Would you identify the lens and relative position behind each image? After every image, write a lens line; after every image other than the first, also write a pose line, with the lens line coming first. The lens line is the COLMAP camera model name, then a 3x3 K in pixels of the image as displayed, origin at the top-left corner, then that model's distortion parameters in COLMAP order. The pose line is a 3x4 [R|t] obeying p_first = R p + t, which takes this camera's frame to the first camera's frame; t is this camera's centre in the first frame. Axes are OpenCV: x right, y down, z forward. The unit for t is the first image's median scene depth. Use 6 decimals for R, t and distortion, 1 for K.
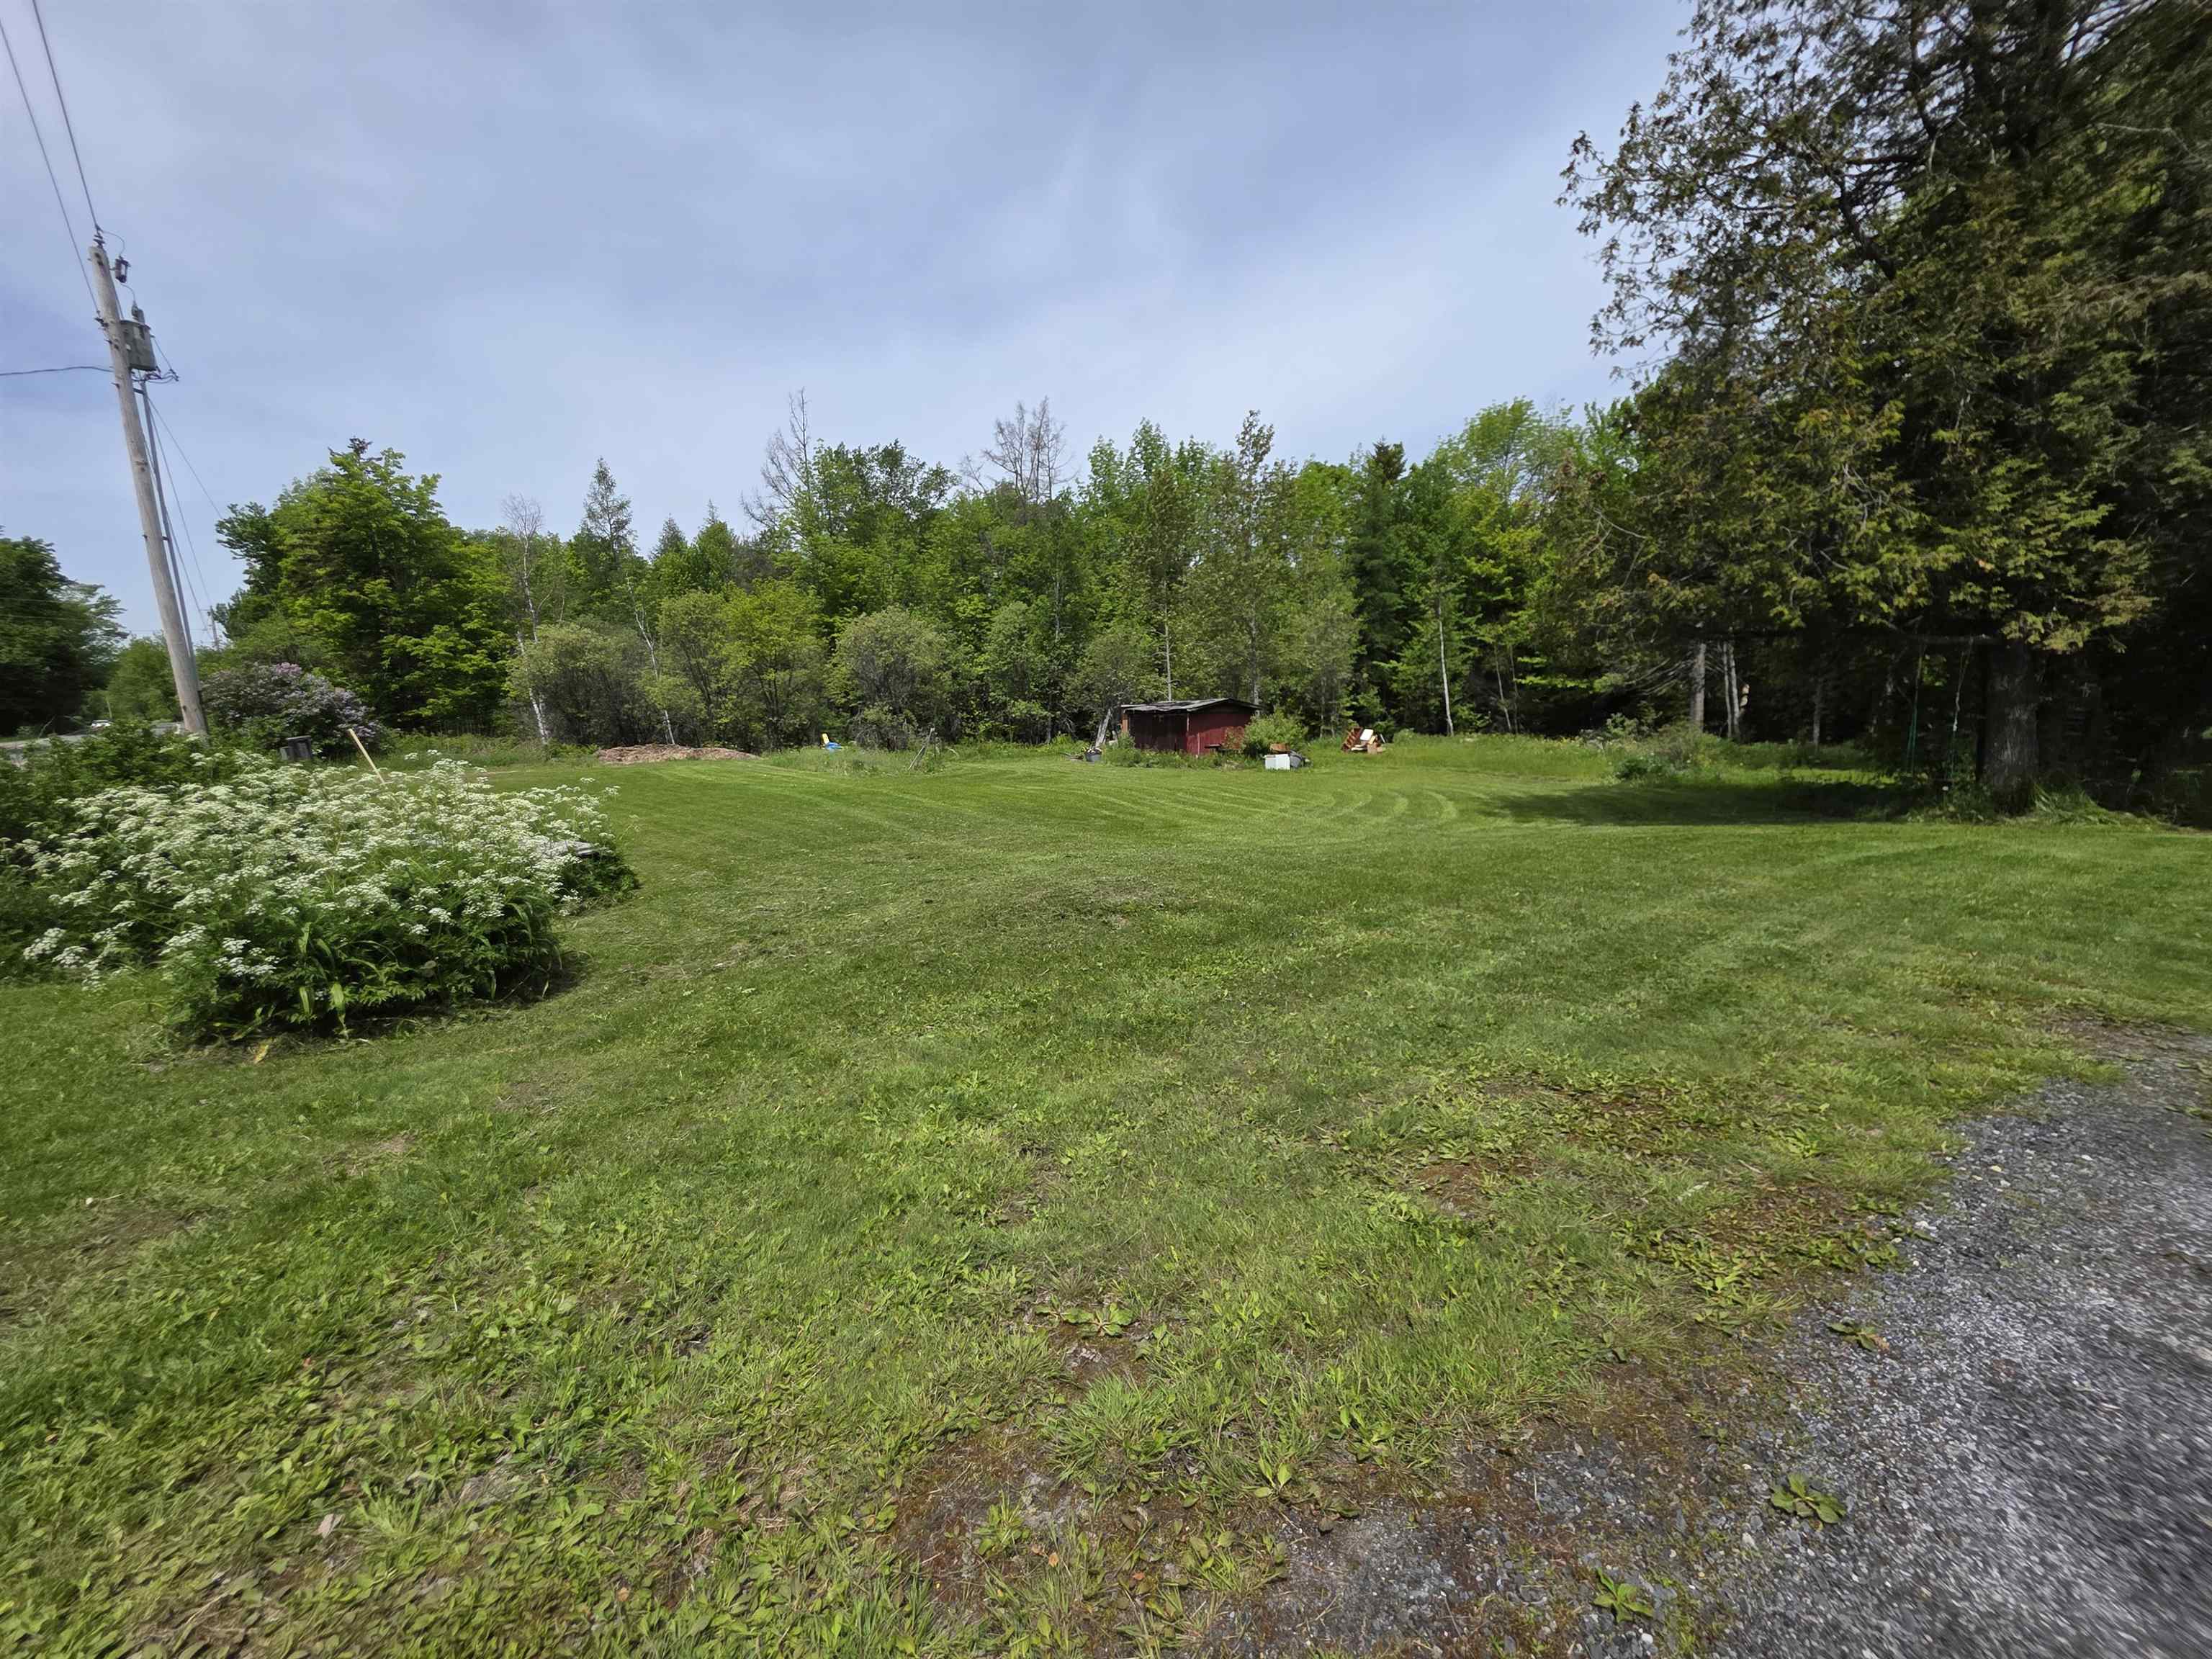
lens RADIAL K [[885.8, 0, 1102.5], [0, 885.8, 825.5], [0, 0, 1]] dist [0.001151, -0.000015]
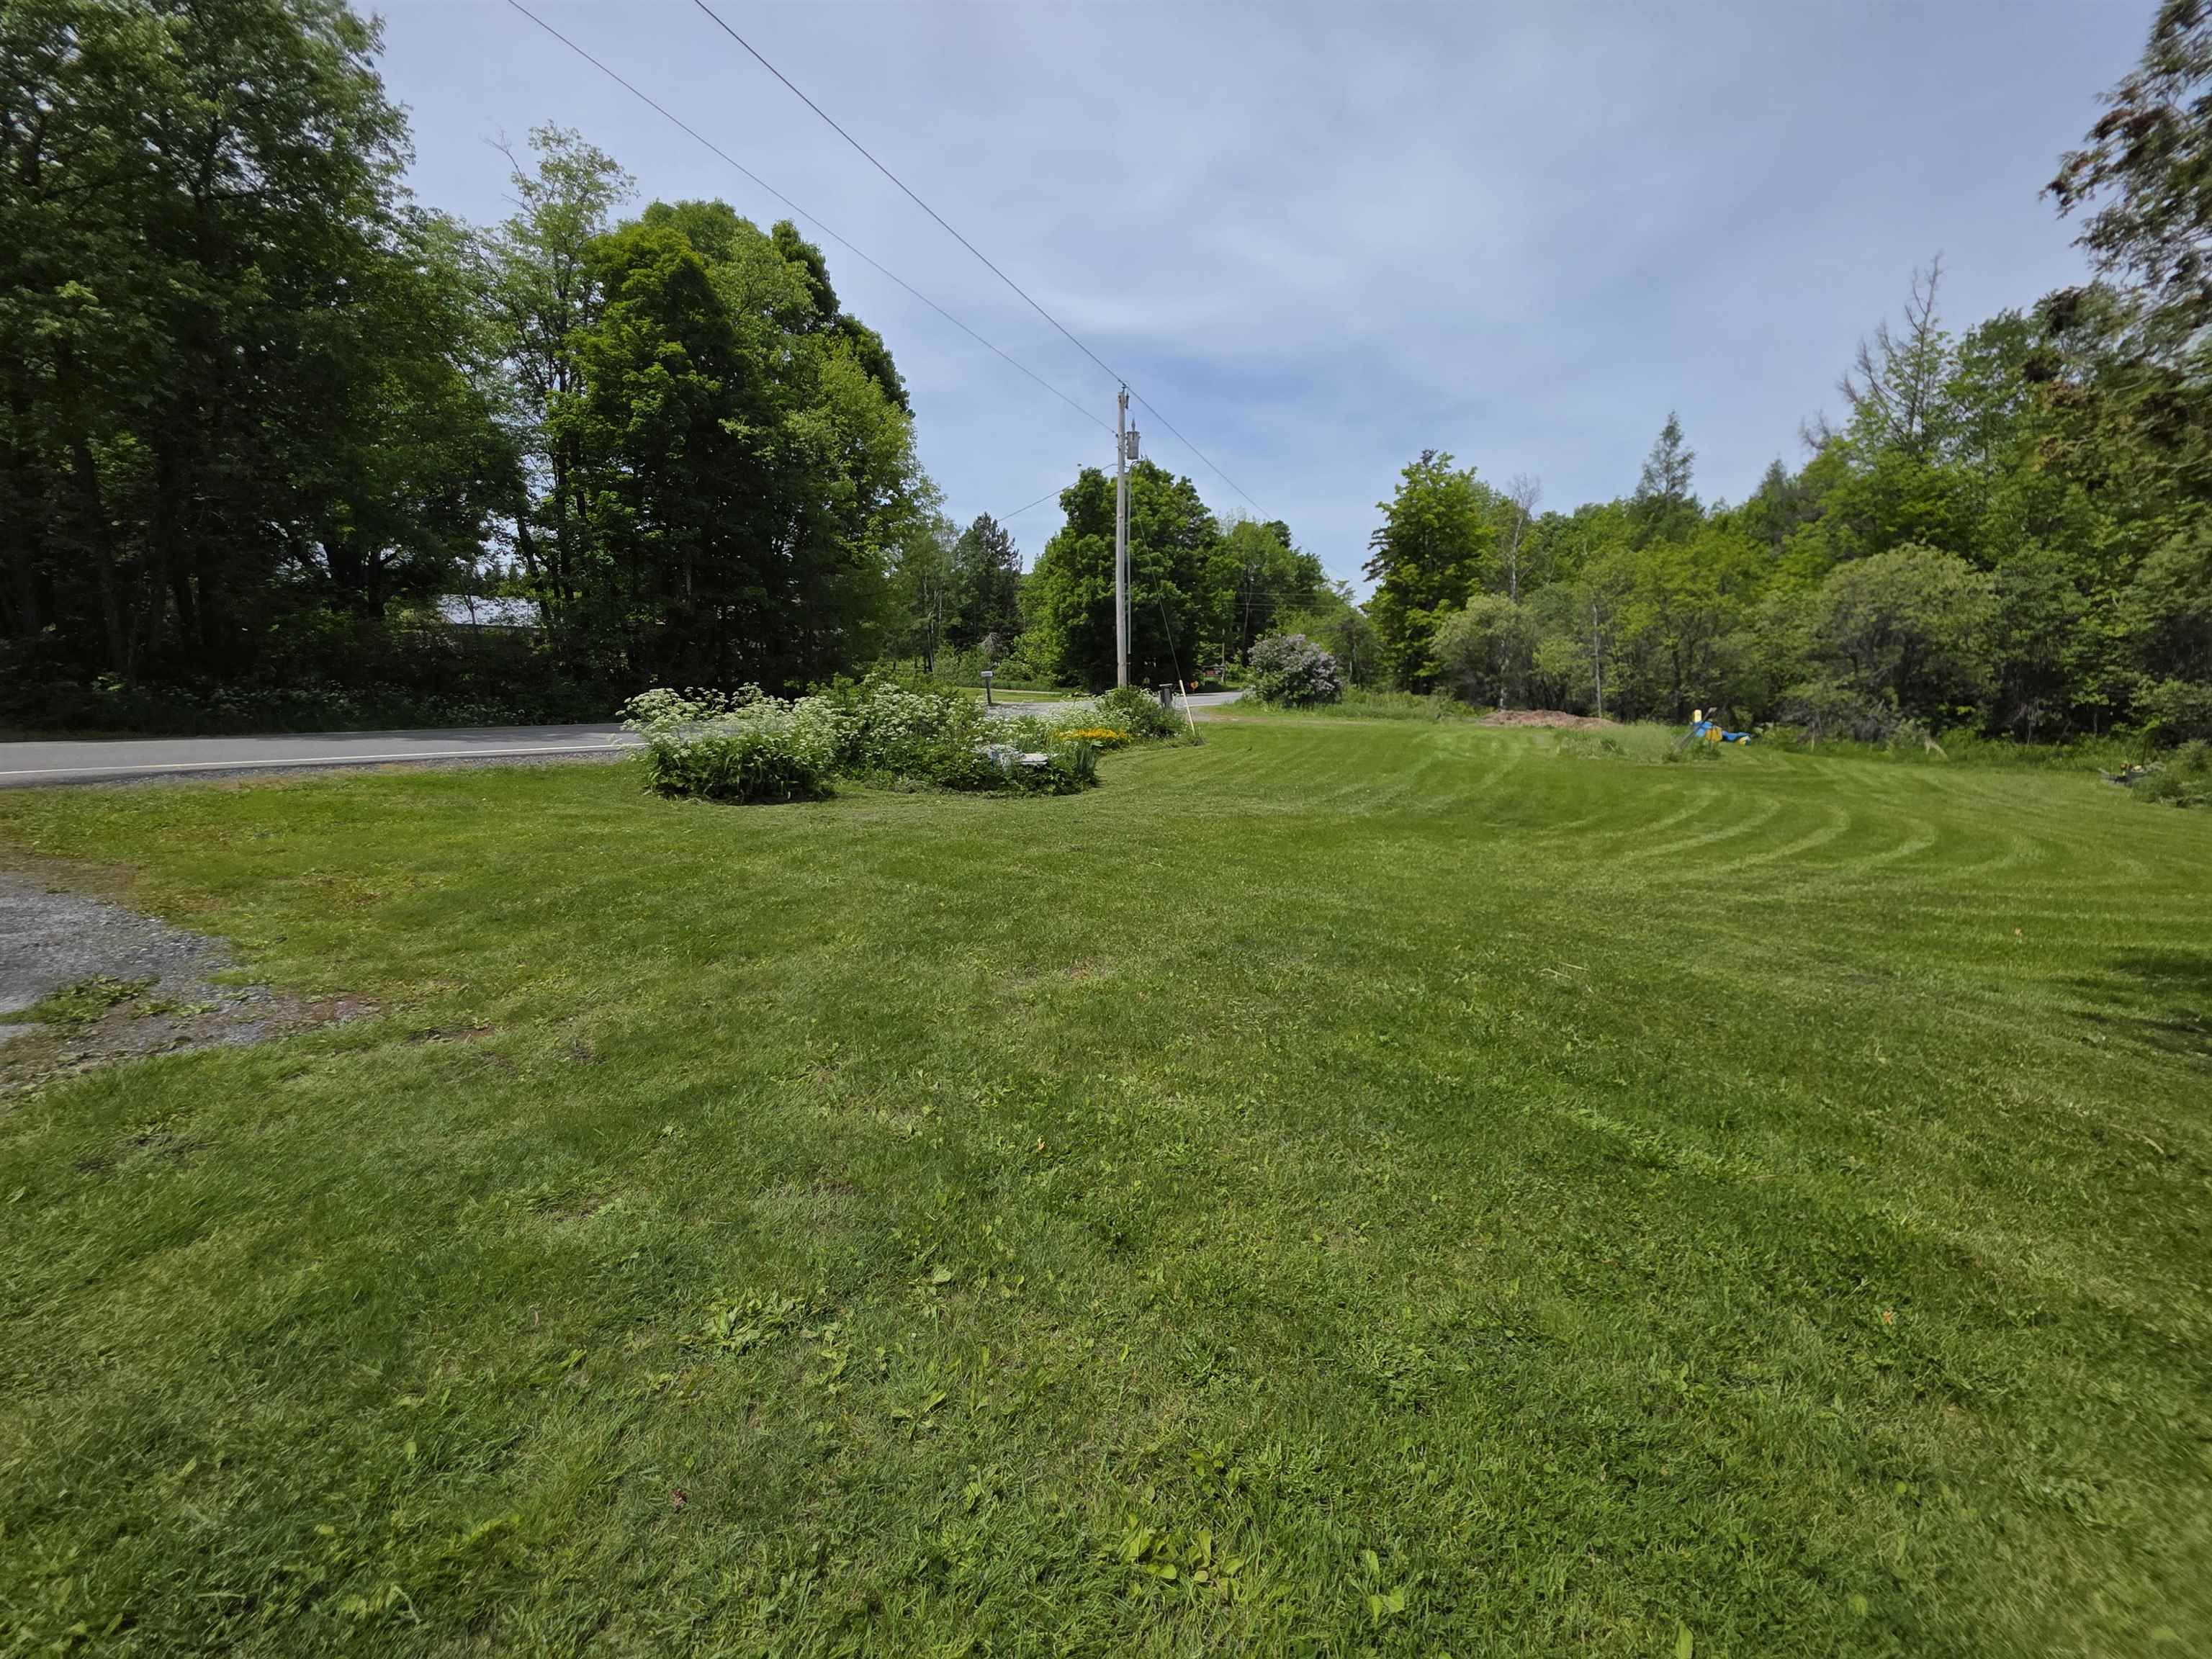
lens RADIAL K [[885.8, 0, 1102.4], [0, 885.8, 833.8], [0, 0, 1]] dist [0.001151, -0.000015]
pose [[0.379685, 0.194075, -0.904530, 0.162525], [-0.152036, 0.977544, 0.145922, -0.017255], [0.912537, 0.082116, 0.400665, 0.099904]]
